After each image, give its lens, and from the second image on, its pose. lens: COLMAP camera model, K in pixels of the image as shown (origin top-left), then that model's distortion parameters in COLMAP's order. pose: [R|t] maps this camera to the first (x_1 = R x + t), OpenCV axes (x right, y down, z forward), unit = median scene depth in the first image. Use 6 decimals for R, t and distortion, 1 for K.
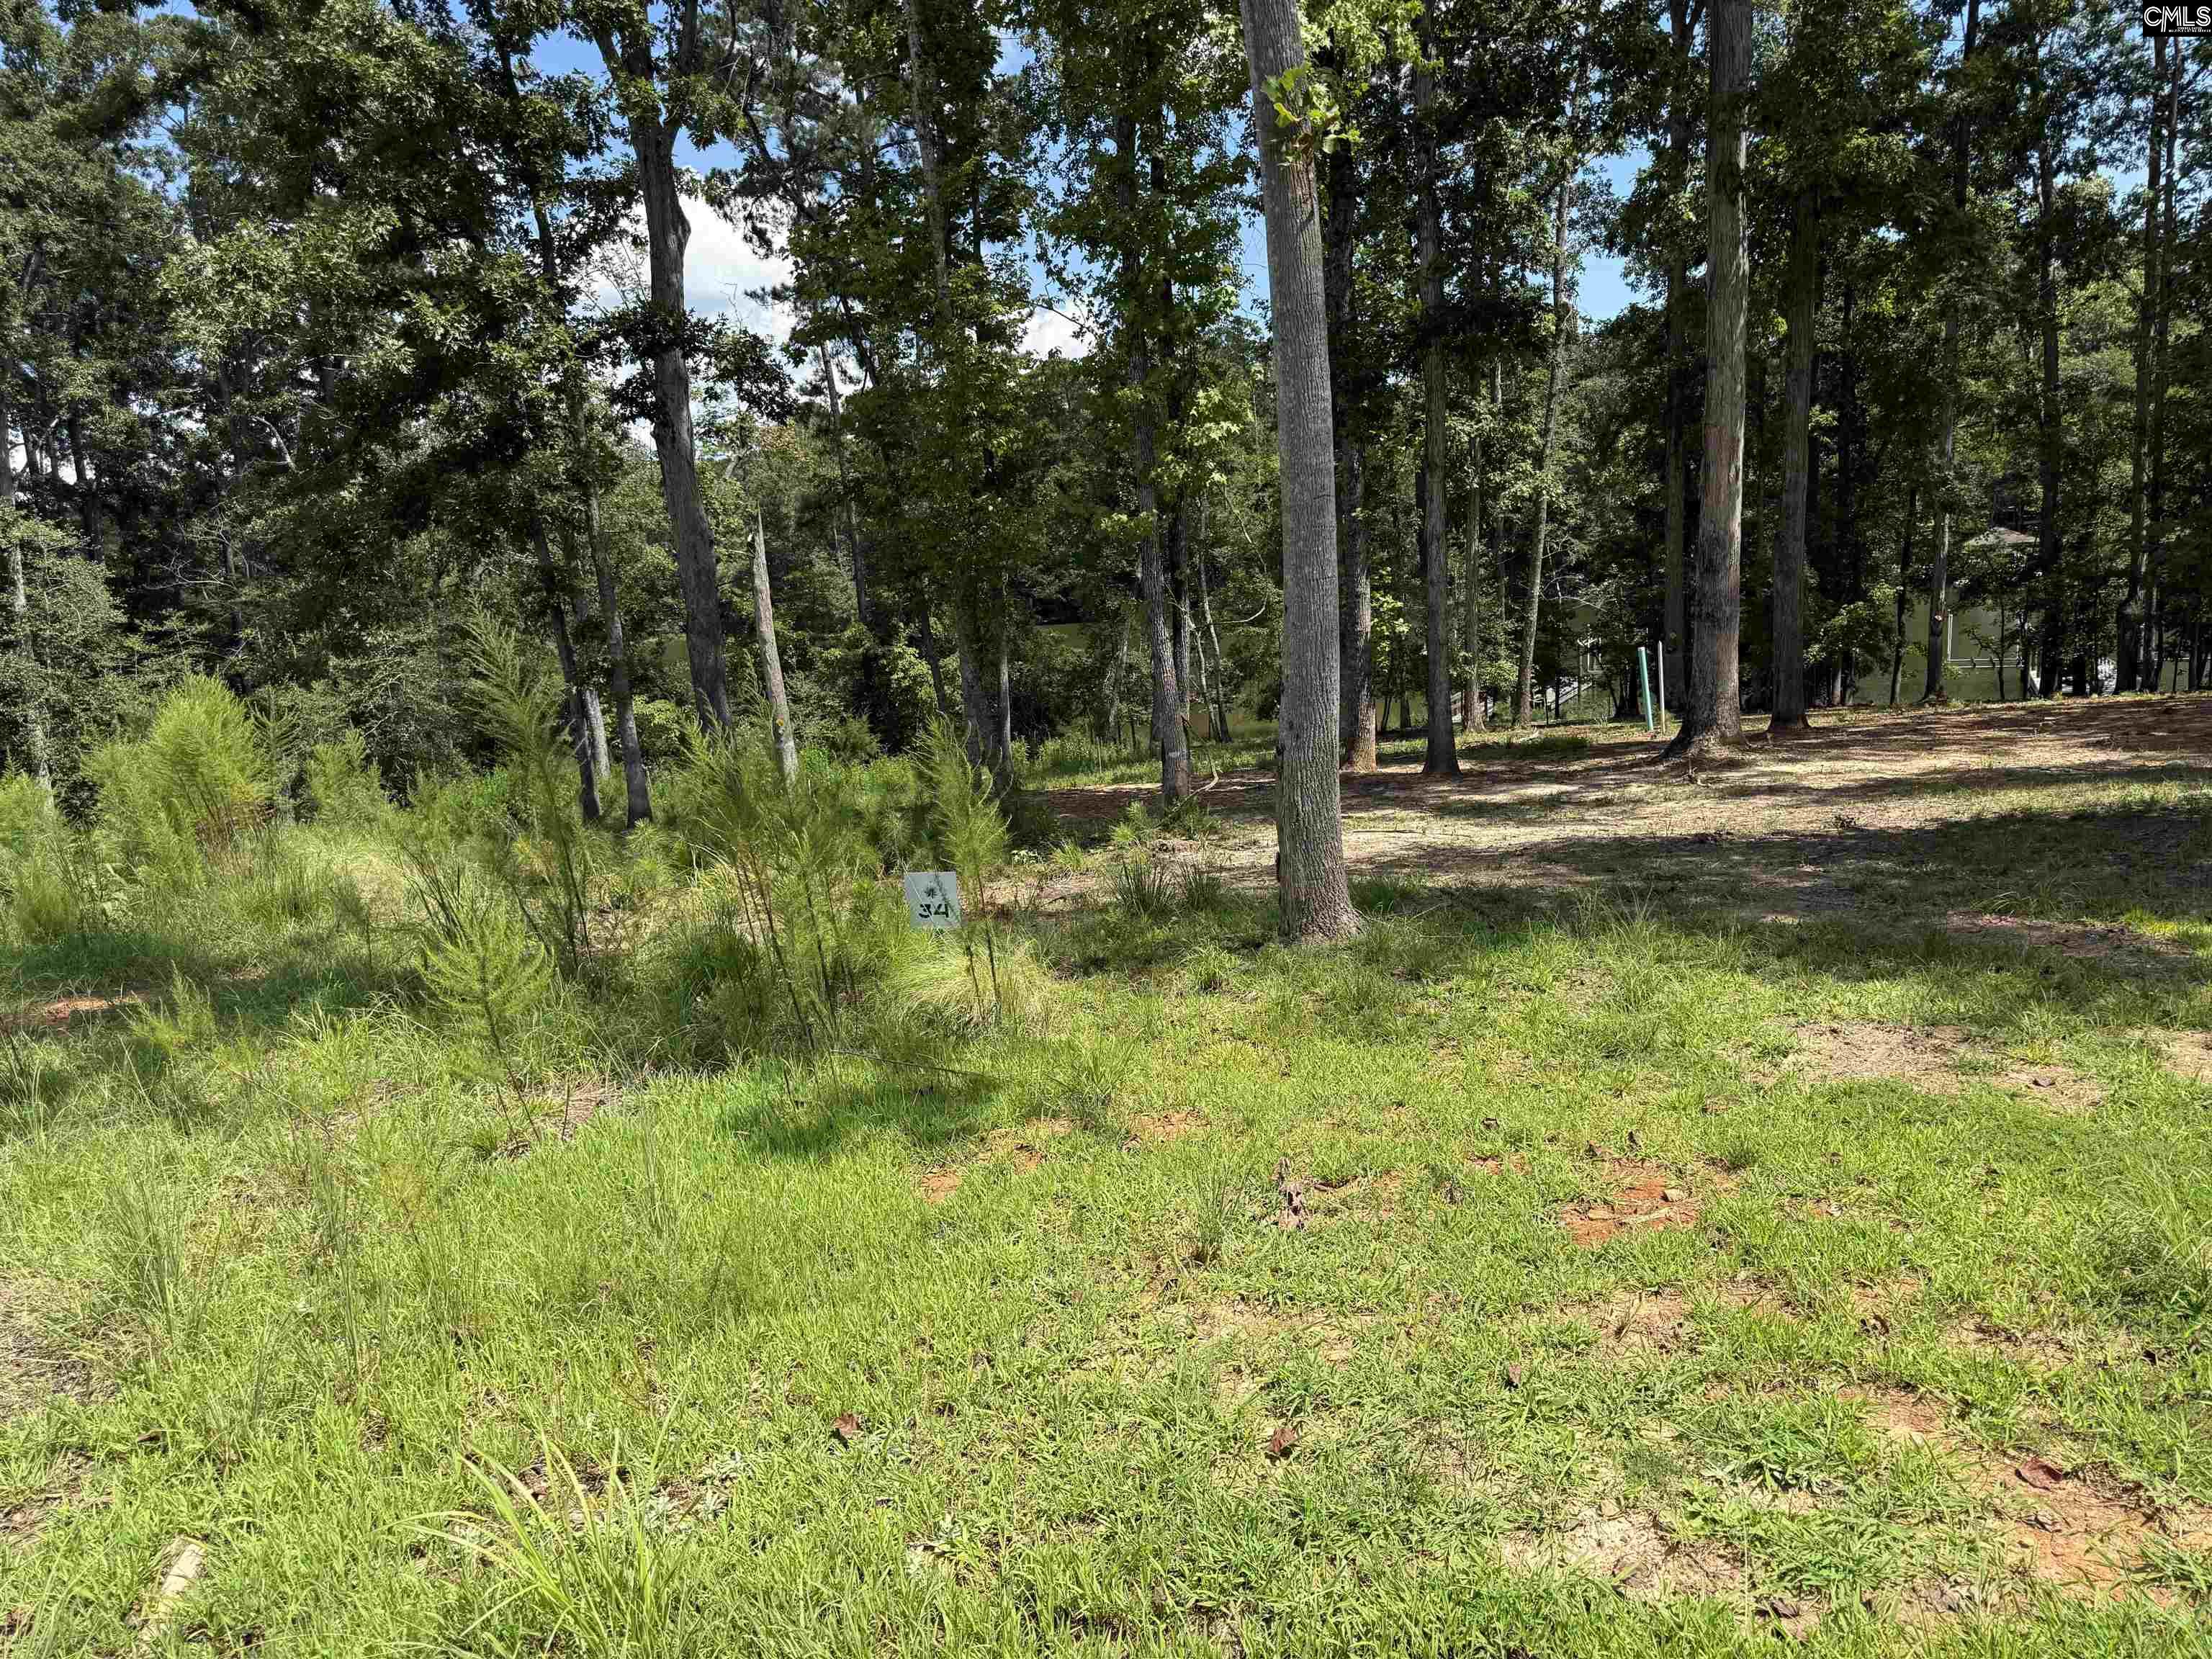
lens RADIAL K [[1555.7, 0, 1064.6], [0, 1555.7, 831.3], [0, 0, 1]] dist [0.110013, -0.174394]
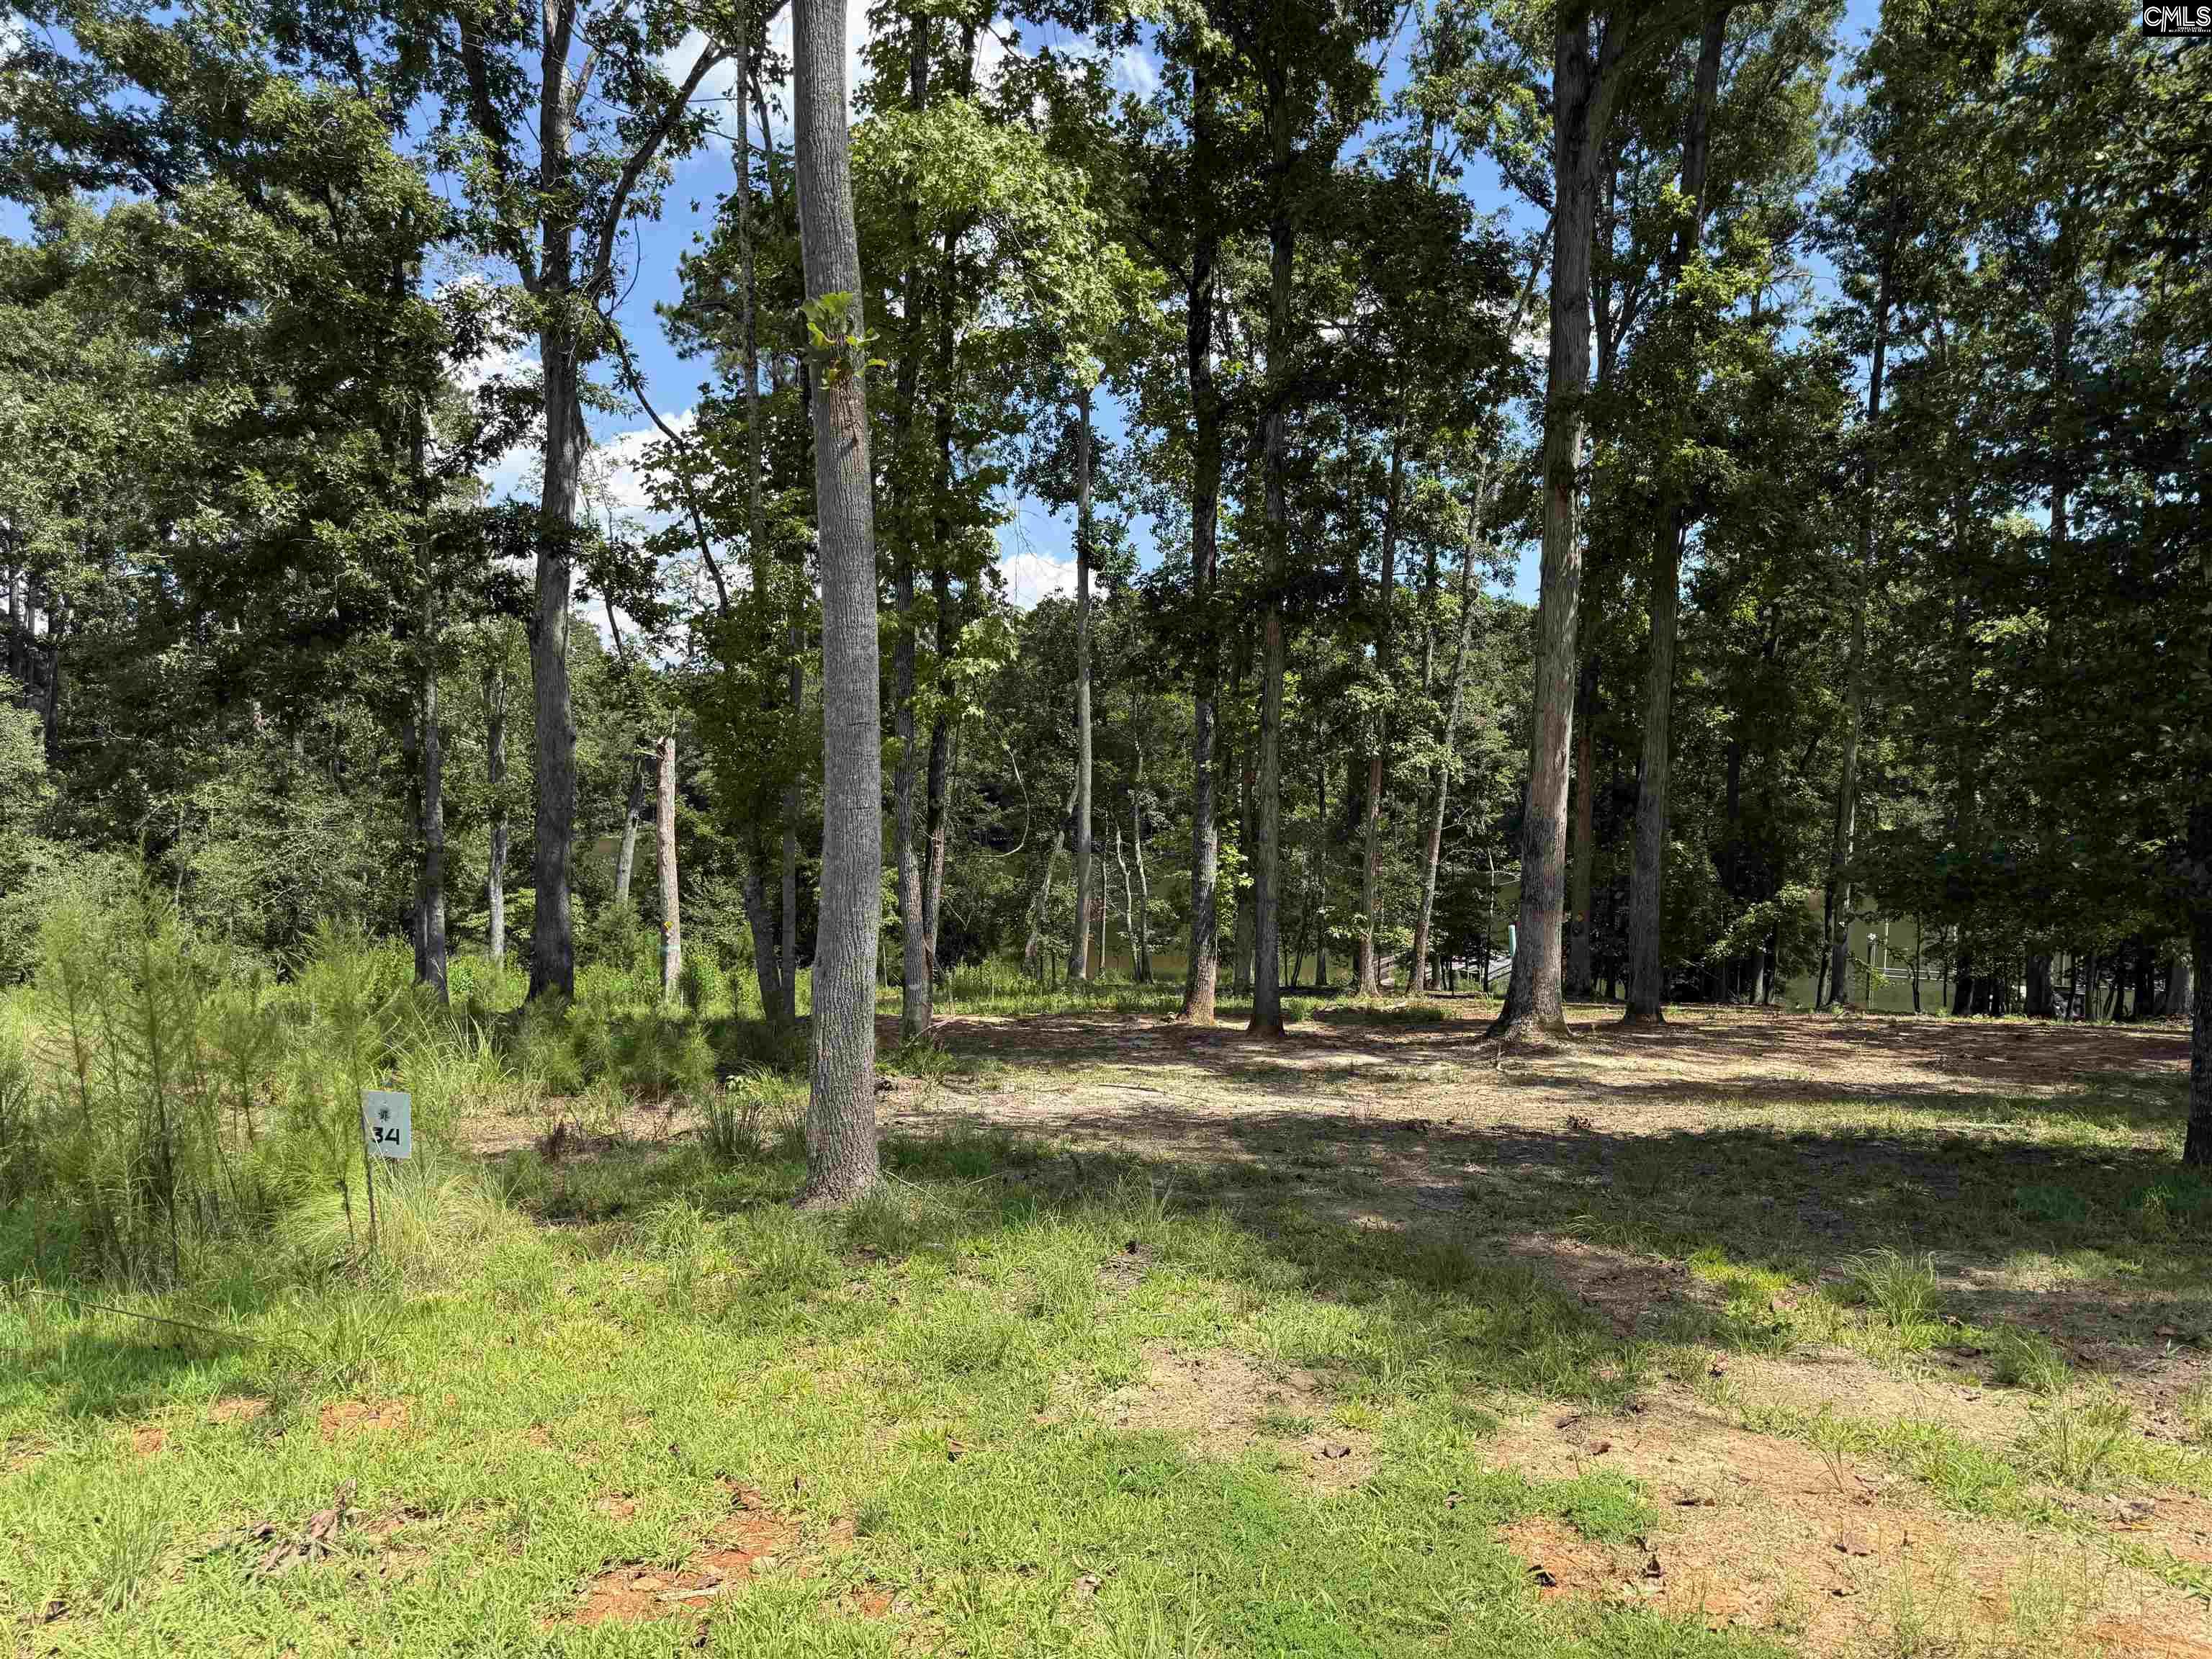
lens RADIAL K [[1539.6, 0, 1076.0], [0, 1539.6, 826.6], [0, 0, 1]] dist [0.171761, -0.317072]
pose [[0.996192, 0.087116, 0.003537, 0.101543], [-0.085587, 0.984835, -0.150911, -0.007476], [-0.016630, 0.150033, 0.988541, 0.027062]]
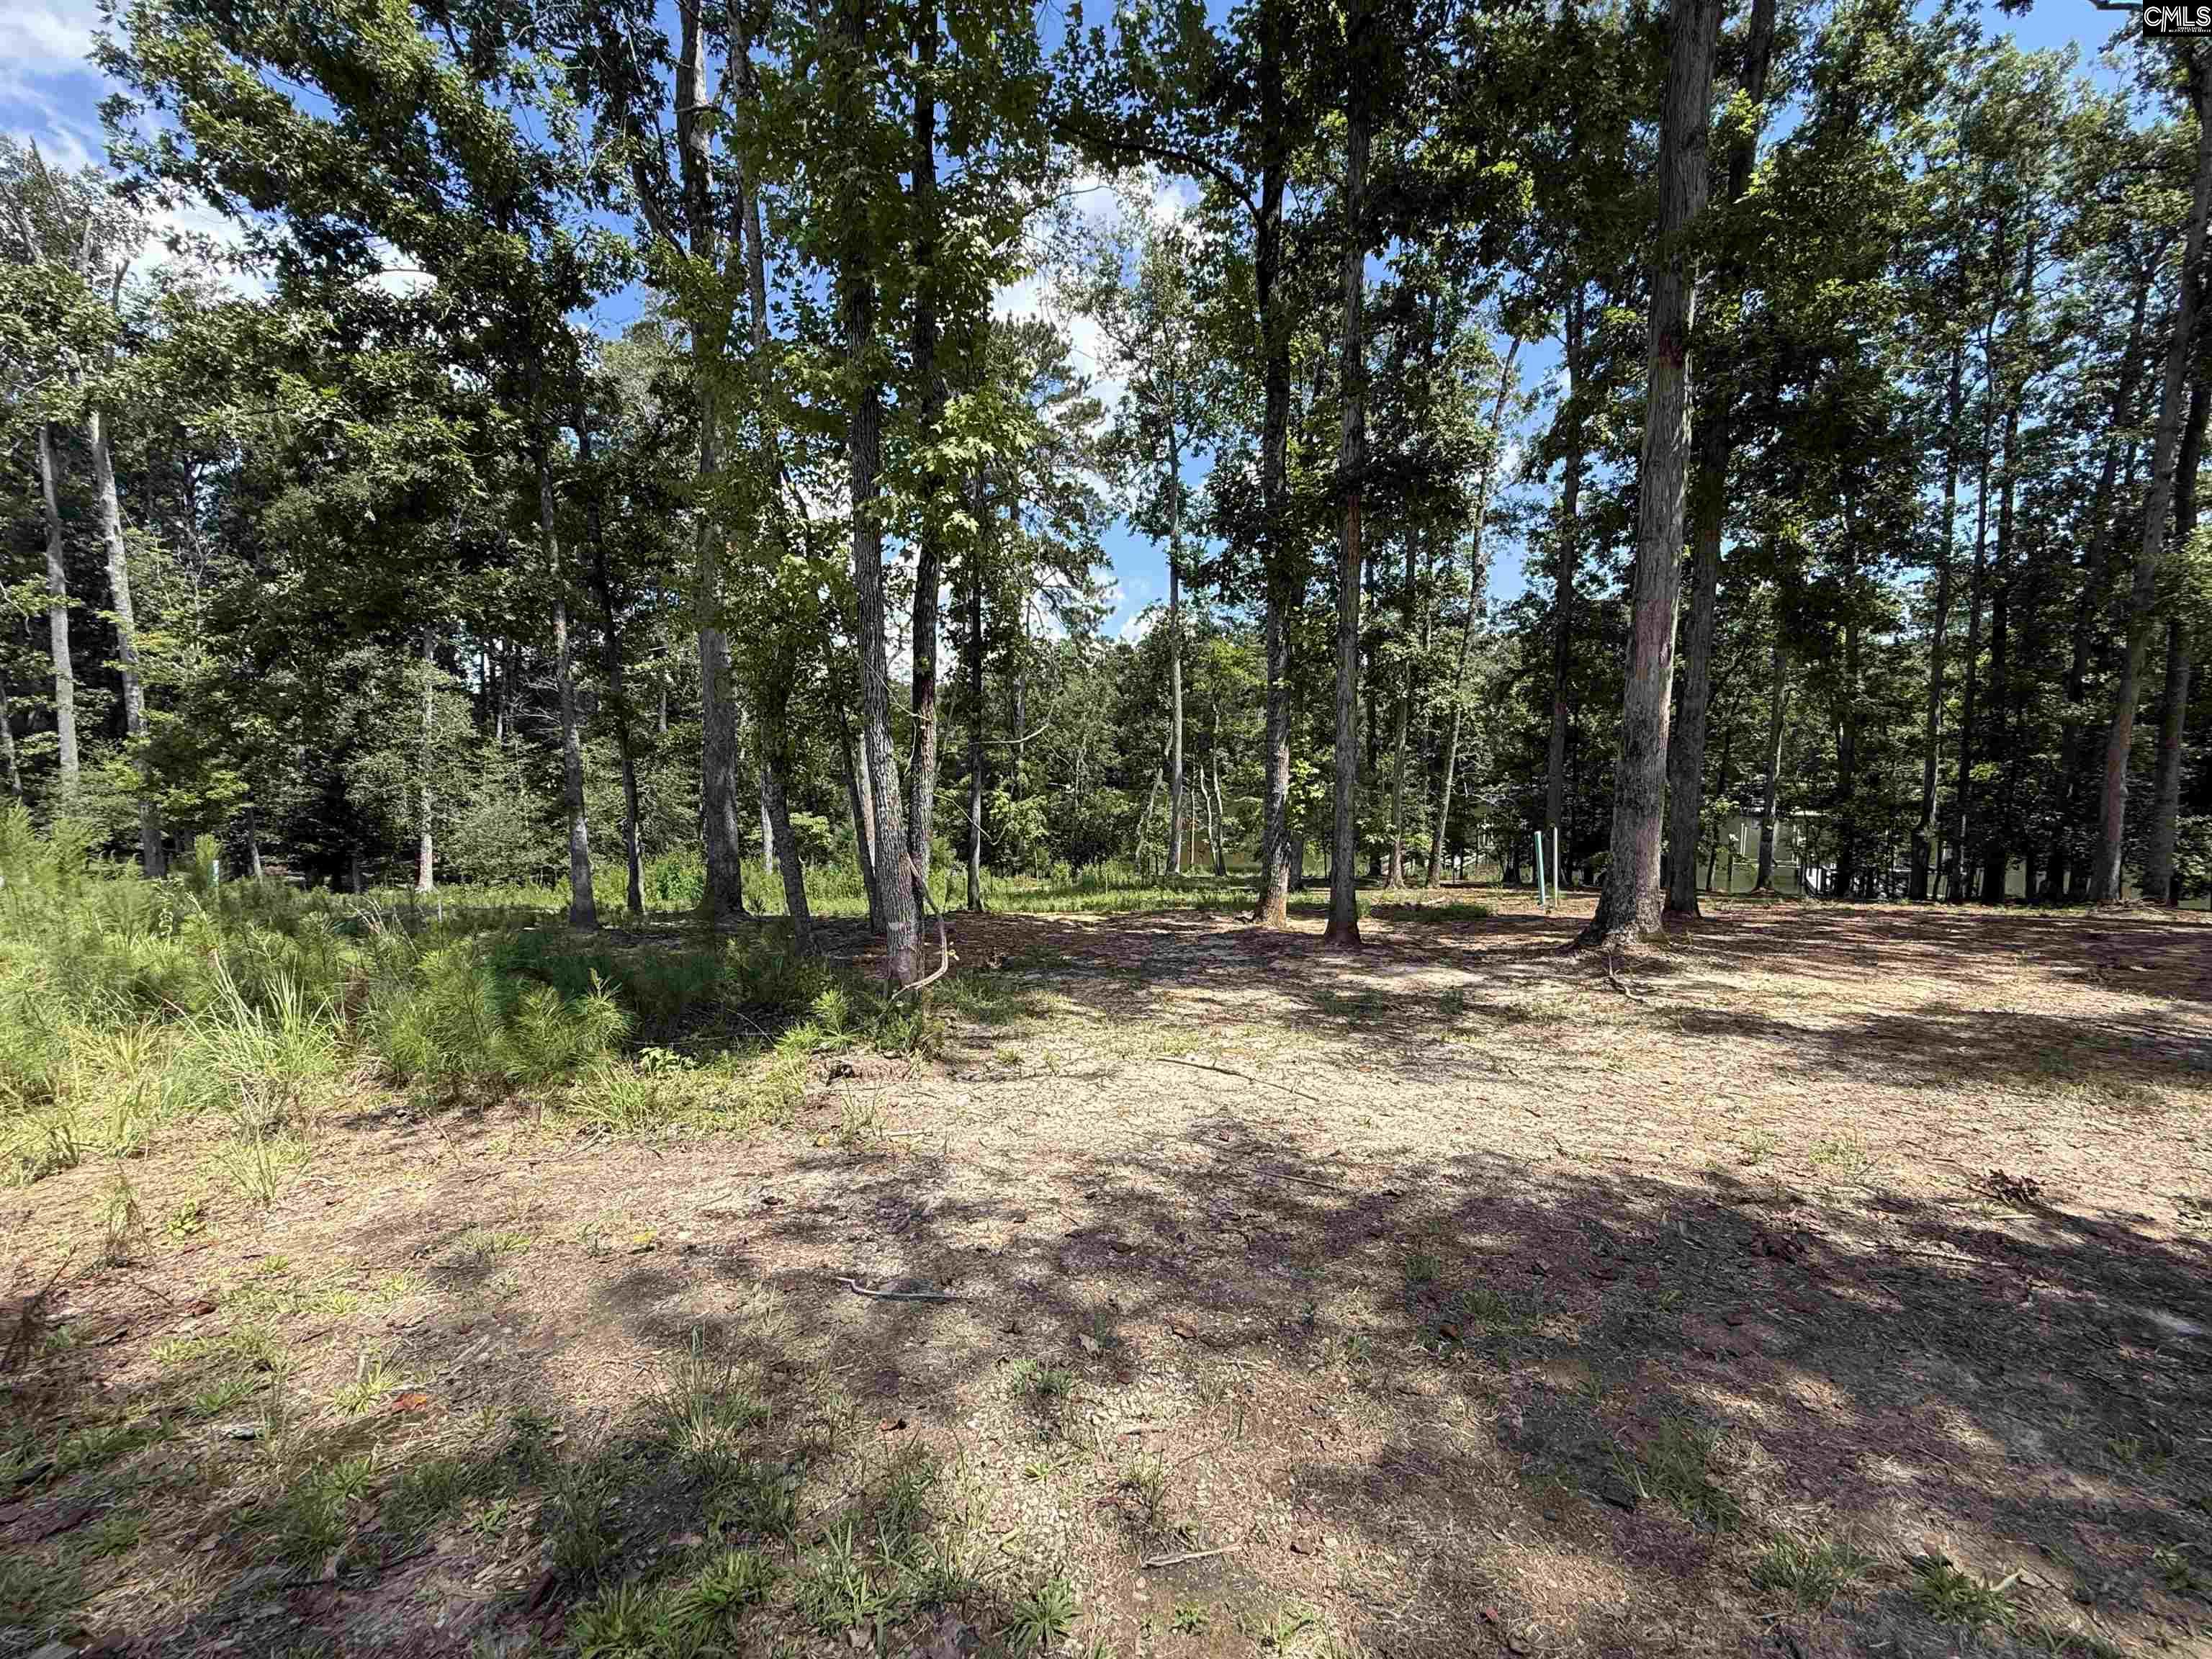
lens RADIAL K [[901.4, 0, 1106.0], [0, 901.4, 829.5], [0, 0, 1]] dist [-0.001598, 0.000028]
pose [[0.994321, 0.076798, -0.073674, 0.121279], [-0.083116, 0.992742, -0.086919, -0.041823], [0.066464, 0.092549, 0.993487, 0.392326]]
